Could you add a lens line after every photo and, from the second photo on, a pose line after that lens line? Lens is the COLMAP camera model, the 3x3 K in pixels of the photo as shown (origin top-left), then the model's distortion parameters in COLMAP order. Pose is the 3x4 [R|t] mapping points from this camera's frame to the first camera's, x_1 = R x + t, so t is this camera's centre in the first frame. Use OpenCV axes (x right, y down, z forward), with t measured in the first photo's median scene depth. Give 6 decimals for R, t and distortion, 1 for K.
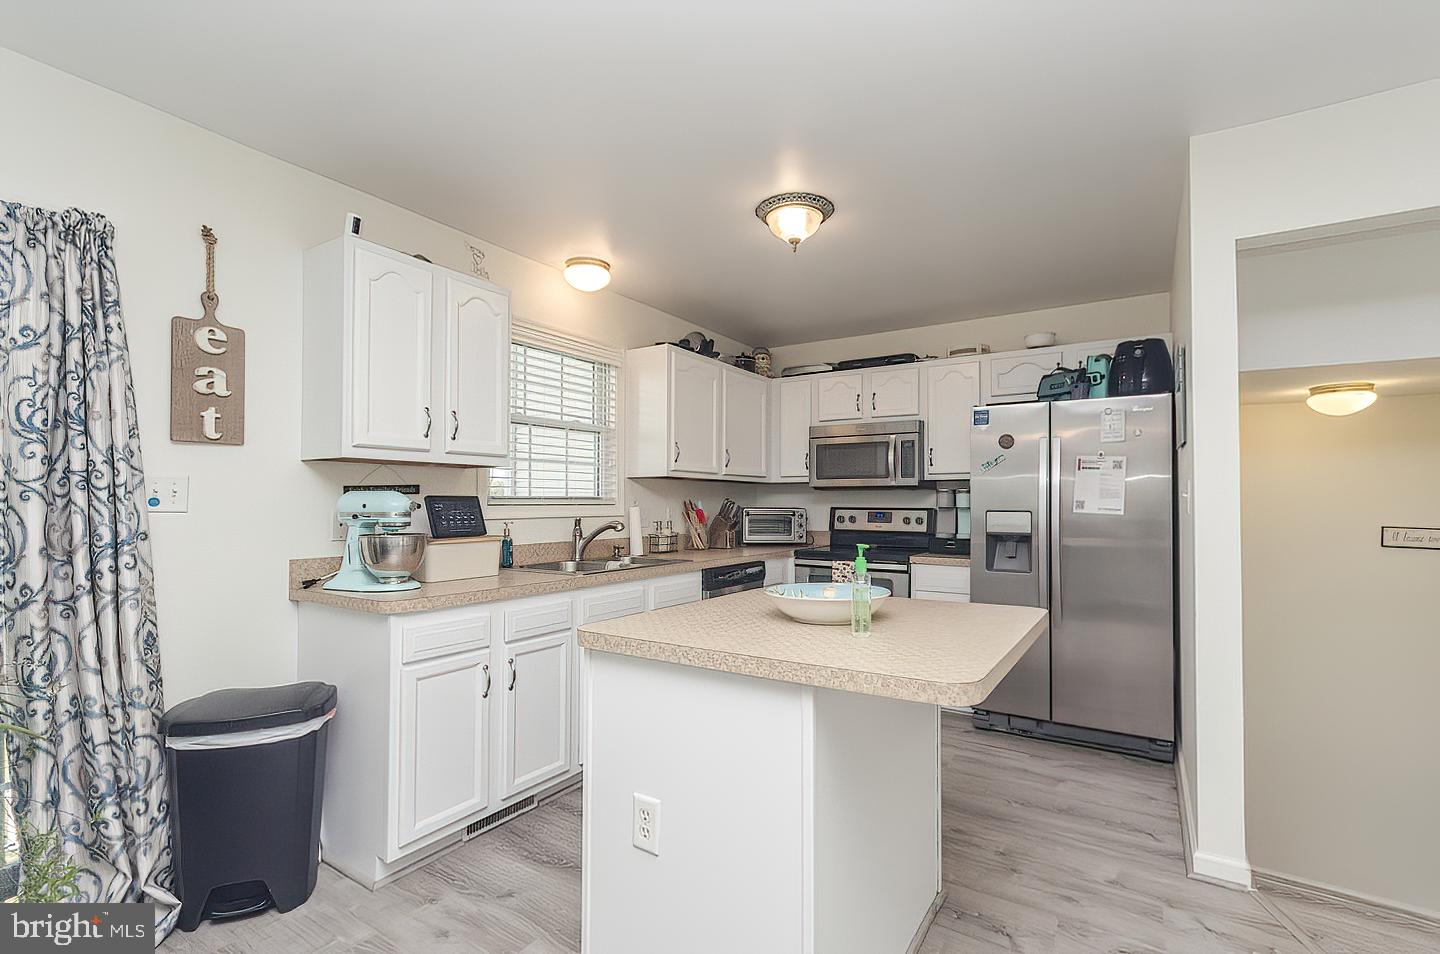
lens RADIAL K [[642.8, 0, 746.8], [0, 642.8, 491.5], [0, 0, 1]] dist [0.000720, -0.000268]
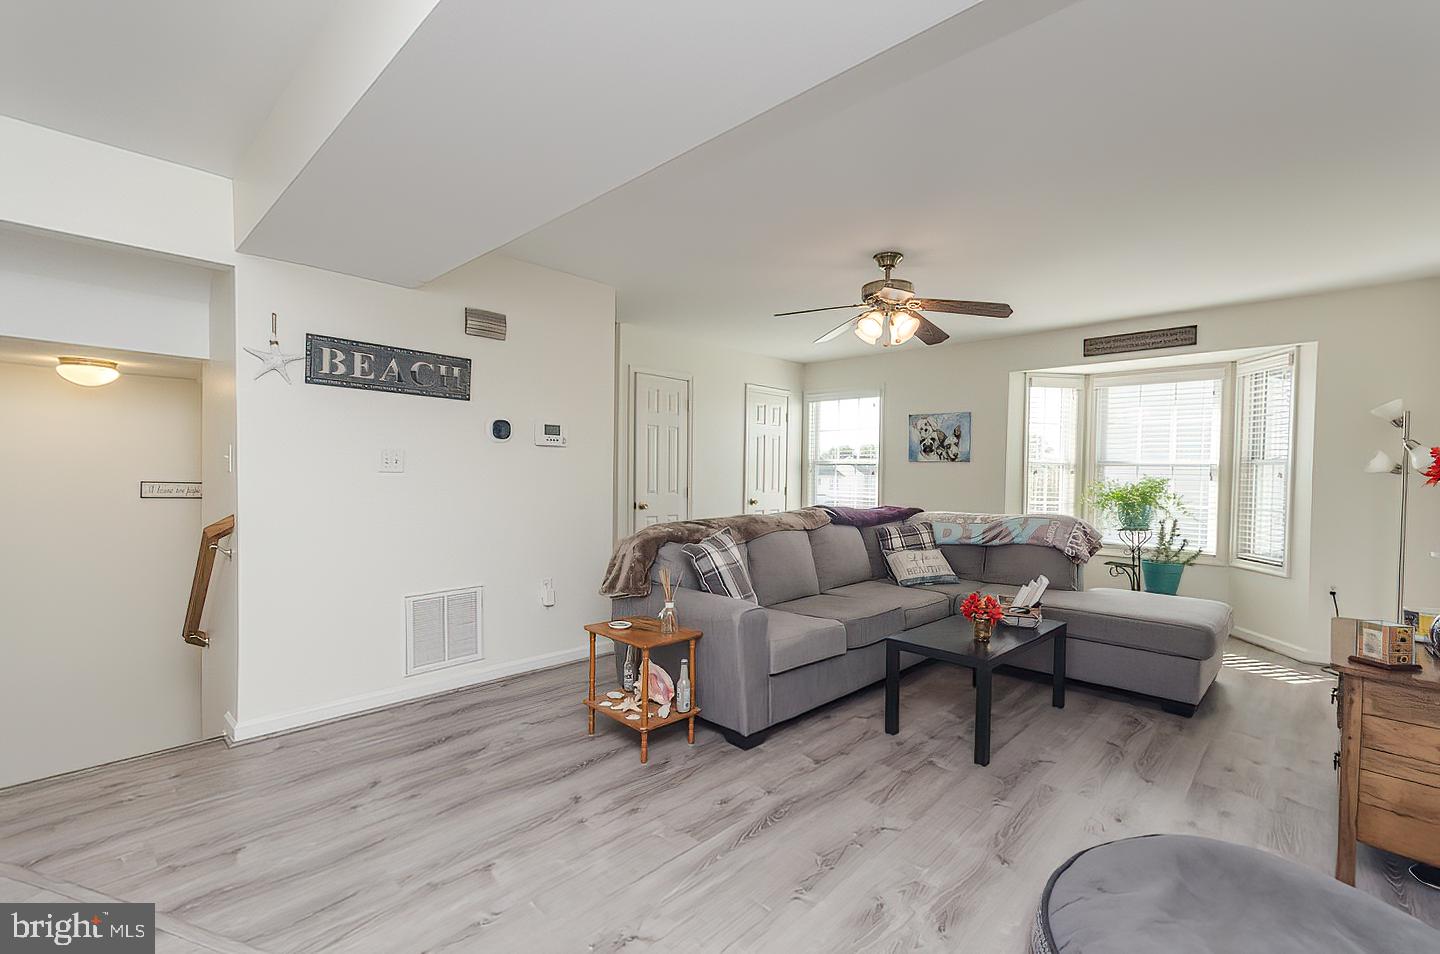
lens RADIAL K [[626.3, 0, 735.3], [0, 626.3, 487.3], [0, 0, 1]] dist [0.001916, 0.000386]
pose [[0.190564, -0.022701, 0.981412, 0.030990], [-0.027722, 0.999209, 0.028495, -0.000282], [-0.981283, -0.032637, 0.189784, -0.323524]]
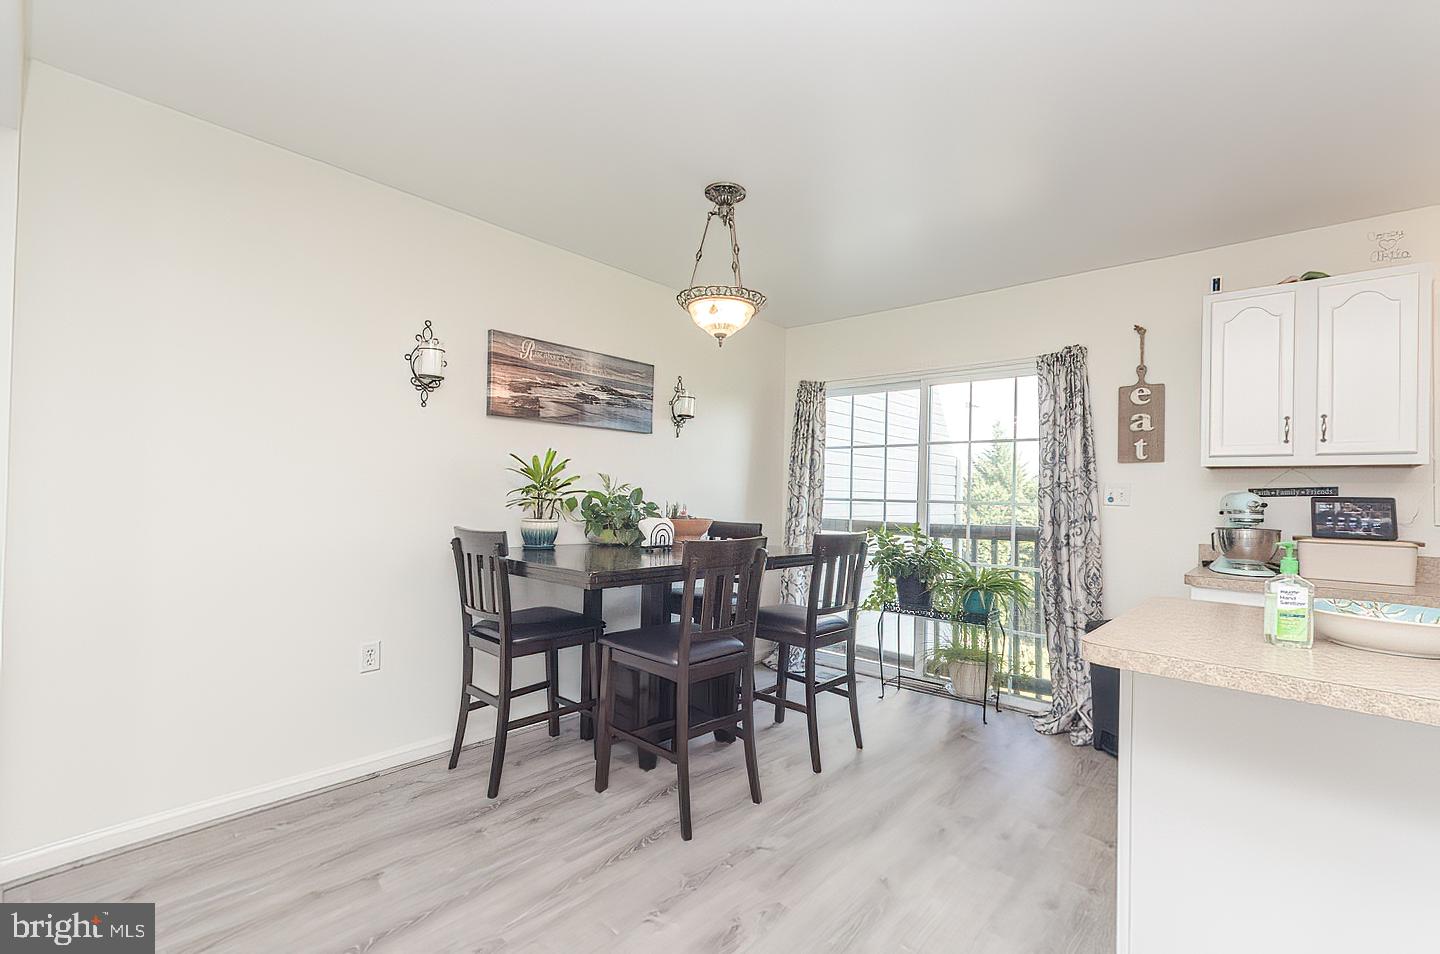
lens RADIAL K [[630.2, 0, 738.2], [0, 630.2, 489.0], [0, 0, 1]] dist [0.002235, 0.000312]
pose [[-0.159672, -0.017039, -0.987023, 0.526130], [-0.006439, 0.999848, -0.016218, 0.012979], [0.987149, 0.003766, -0.159758, 0.180116]]
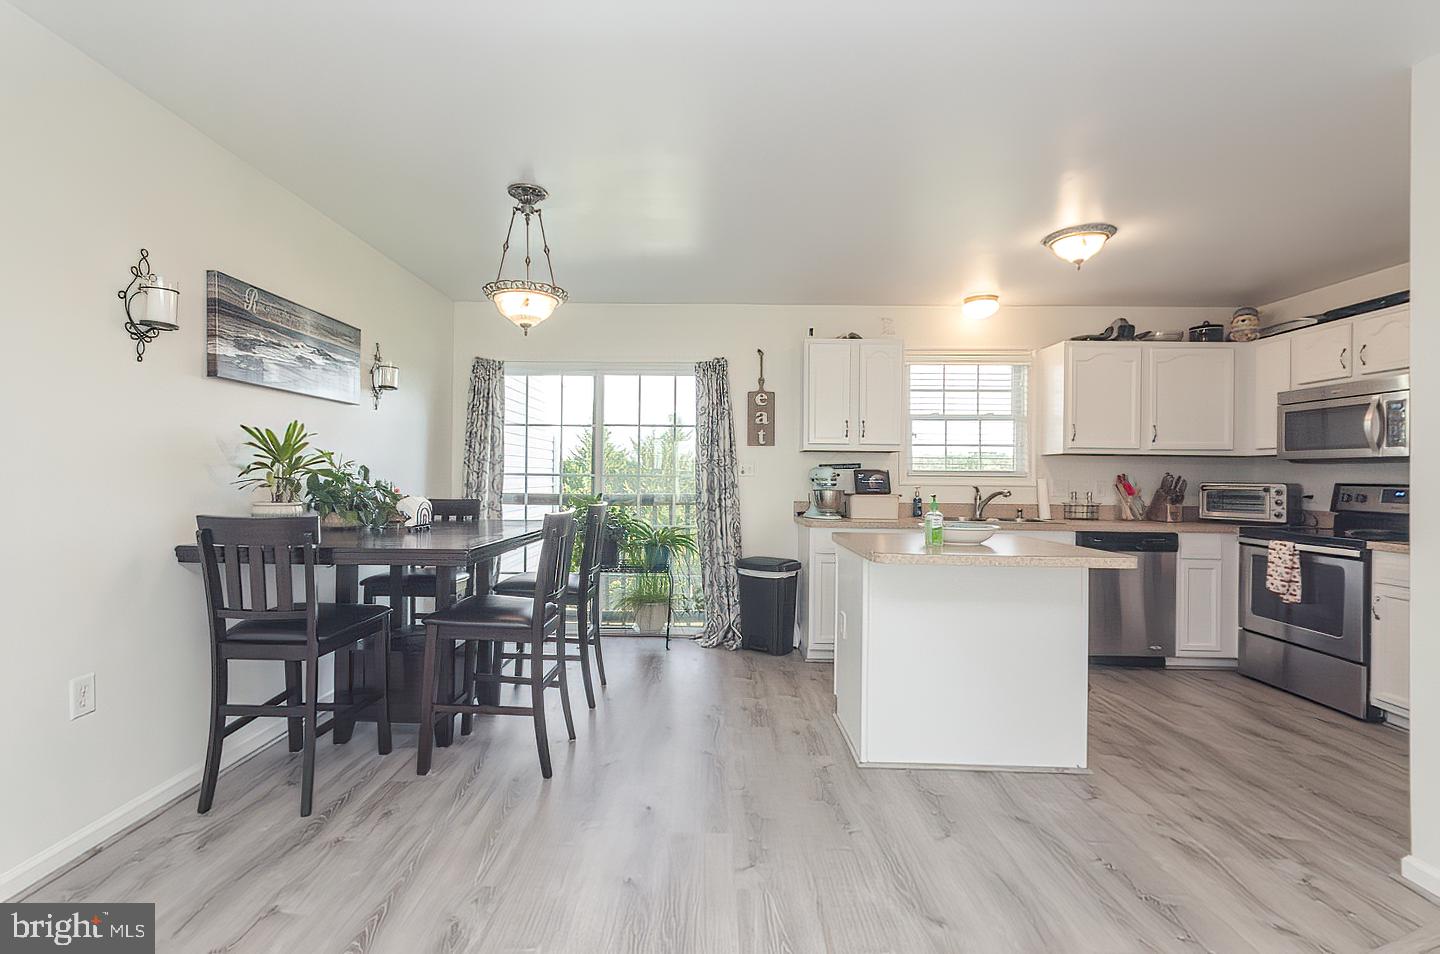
lens RADIAL K [[651.8, 0, 700.0], [0, 651.8, 472.7], [0, 0, 1]] dist [0.006694, 0.000033]
pose [[0.511031, -0.000396, -0.859562, 0.632921], [0.004582, 0.999987, 0.002263, 0.007025], [0.859550, -0.005095, 0.511026, -0.213015]]
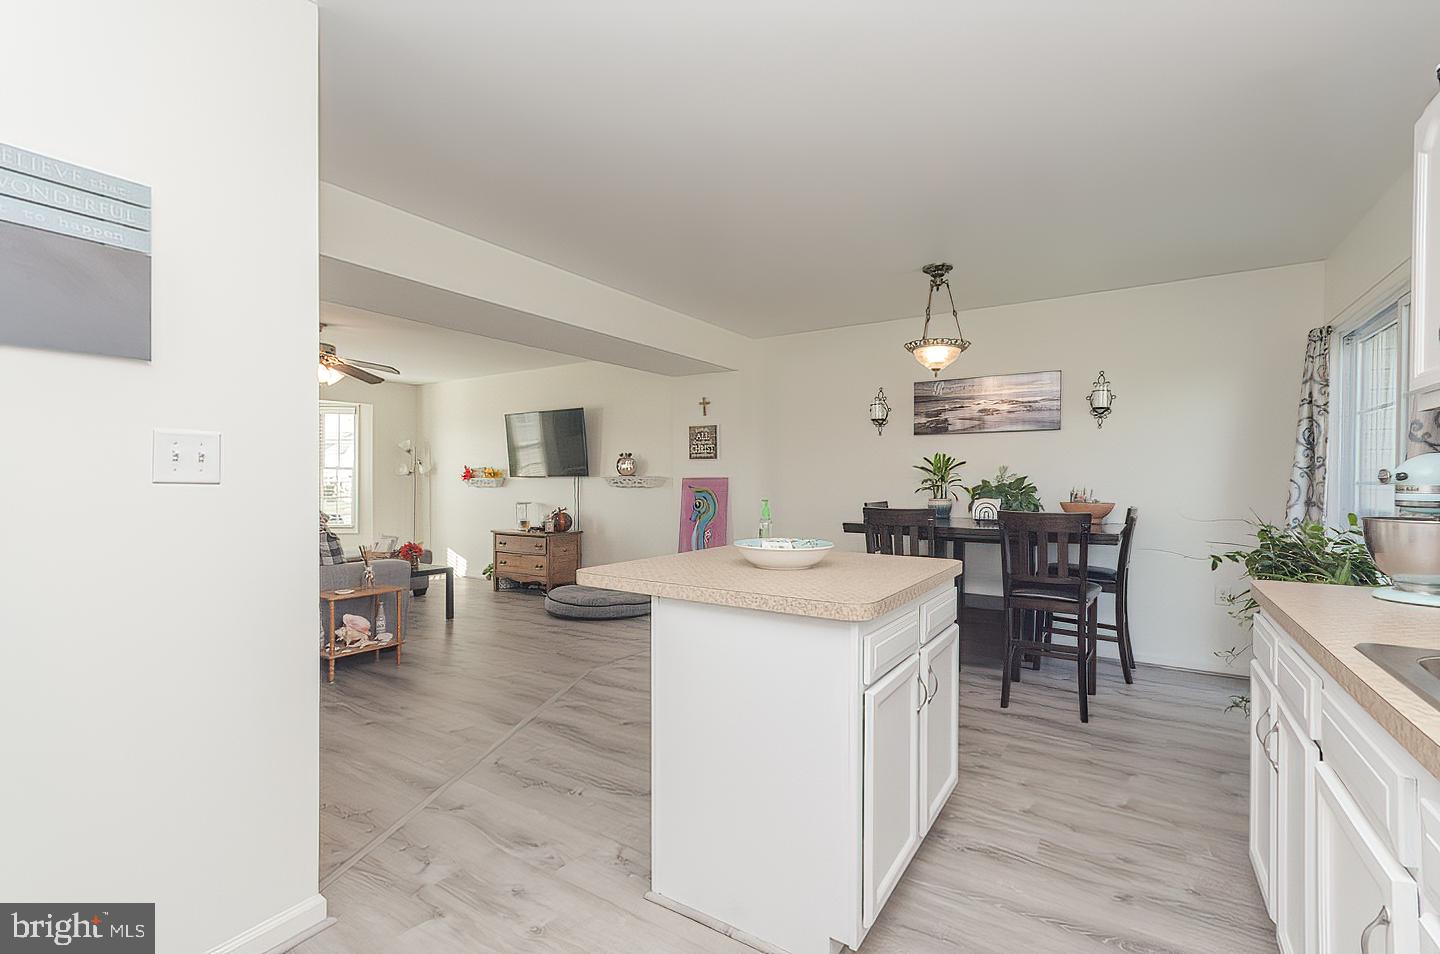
lens RADIAL K [[635.1, 0, 732.8], [0, 635.1, 481.2], [0, 0, 1]] dist [0.004076, 0.000635]
pose [[-0.999923, -0.004796, 0.011461, 0.111631], [-0.004970, 0.999872, -0.015212, 0.028099], [-0.011387, -0.015268, -0.999819, 1.162674]]
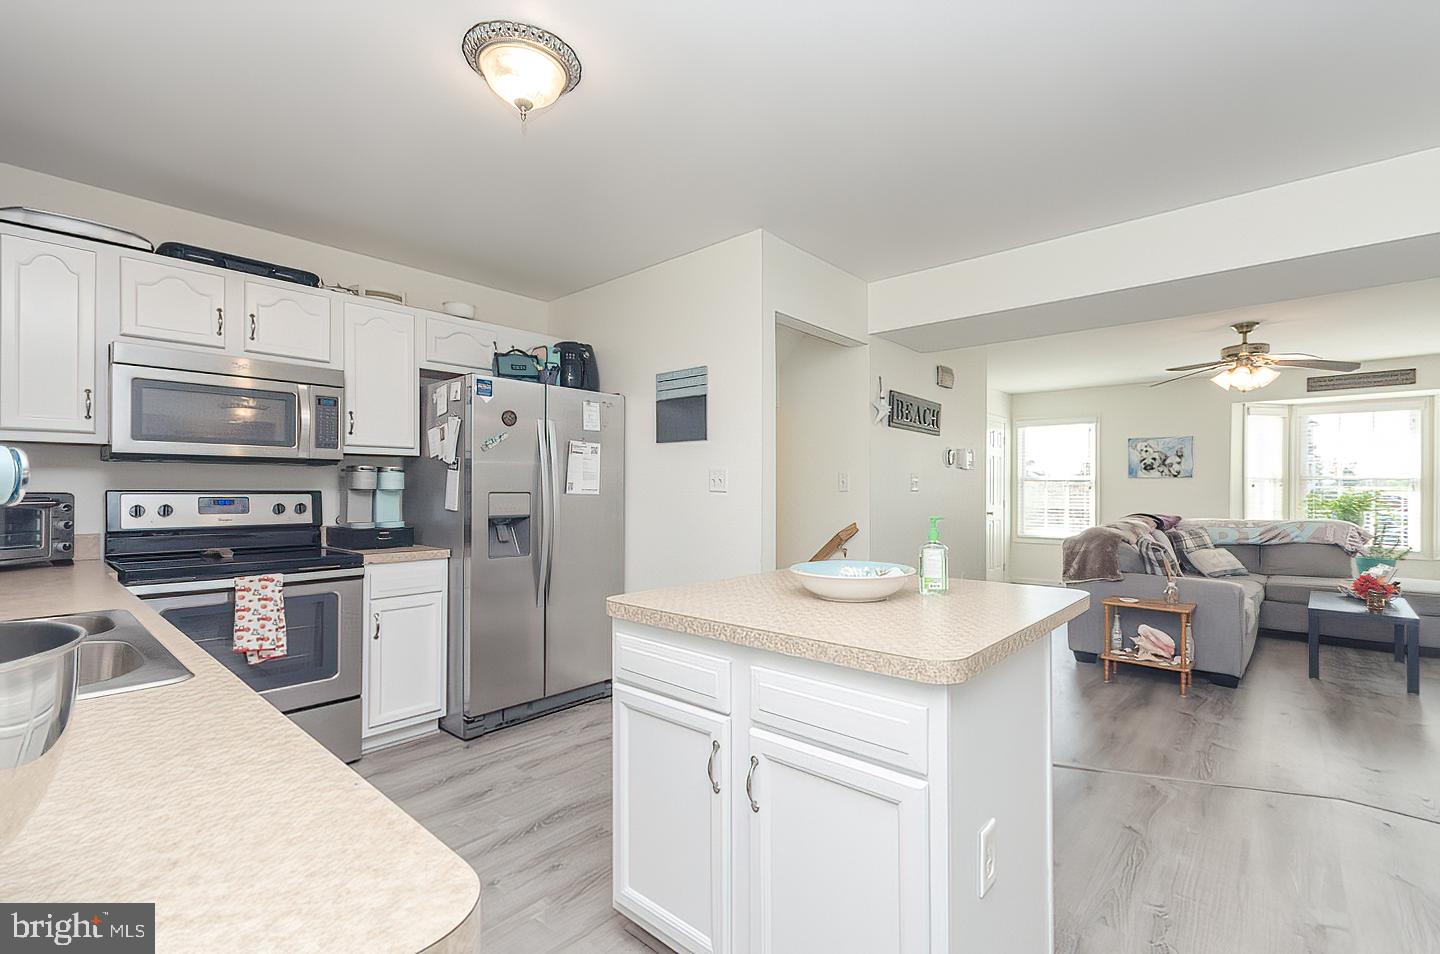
lens RADIAL K [[626.3, 0, 735.3], [0, 626.3, 487.3], [0, 0, 1]] dist [0.001916, 0.000386]
pose [[0.164938, 0.000016, 0.986304, -0.452578], [-0.018264, 0.999829, 0.003038, 0.014462], [-0.986135, -0.018515, 0.164910, 0.533381]]
